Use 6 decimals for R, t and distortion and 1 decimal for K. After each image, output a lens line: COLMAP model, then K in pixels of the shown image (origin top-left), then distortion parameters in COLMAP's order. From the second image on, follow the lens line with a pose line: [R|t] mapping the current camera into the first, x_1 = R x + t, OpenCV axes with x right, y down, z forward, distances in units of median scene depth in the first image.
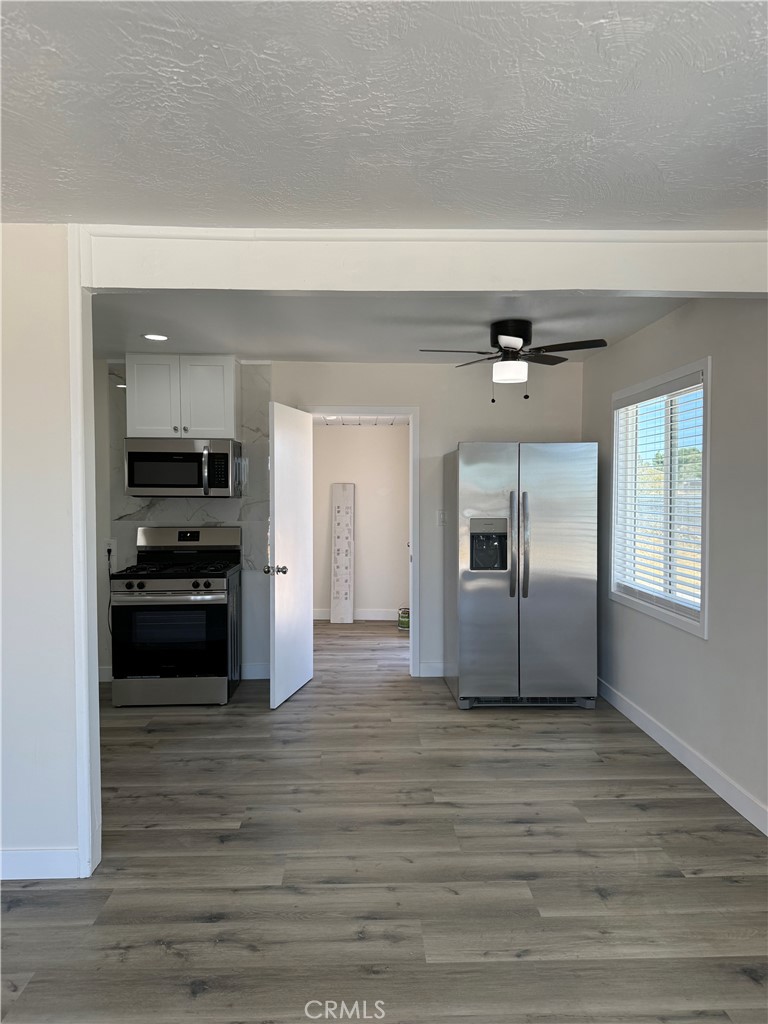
lens RADIAL K [[721.1, 0, 384.0], [0, 721.1, 512.0], [0, 0, 1]] dist [0.086029, -0.110636]
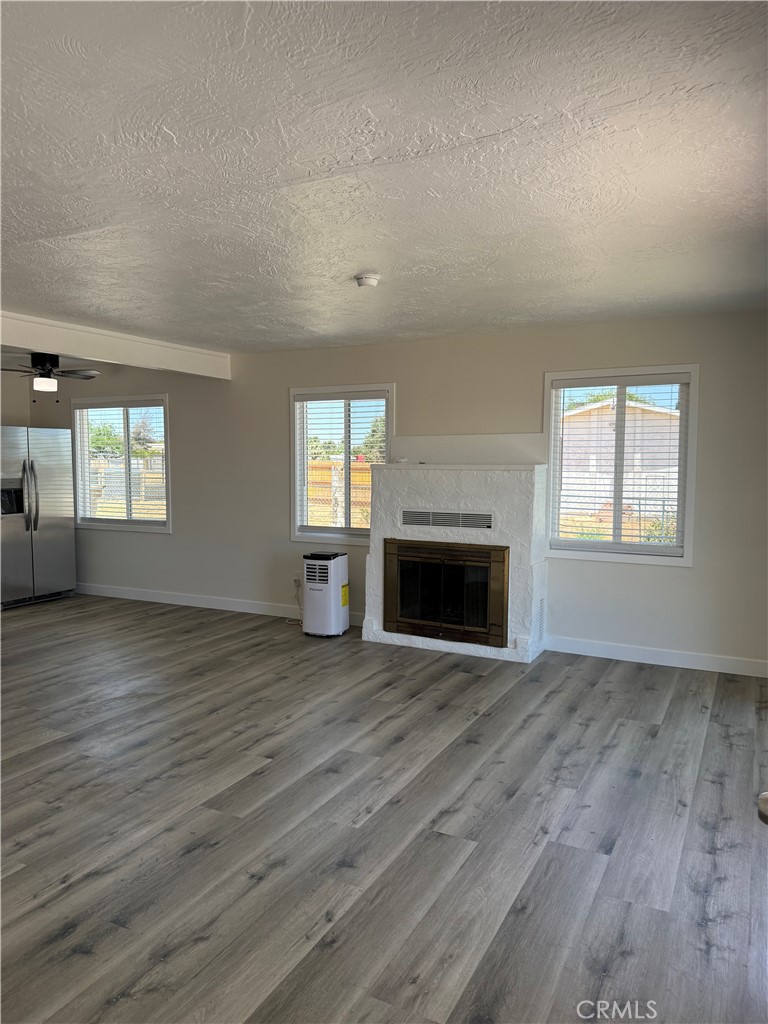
lens RADIAL K [[726.9, 0, 384.0], [0, 726.9, 512.0], [0, 0, 1]] dist [0.035581, -0.041819]
pose [[0.485905, -0.062366, 0.871784, -0.838807], [0.027323, 0.998047, 0.056169, 0.014588], [-0.873584, -0.003473, 0.486660, -0.409205]]
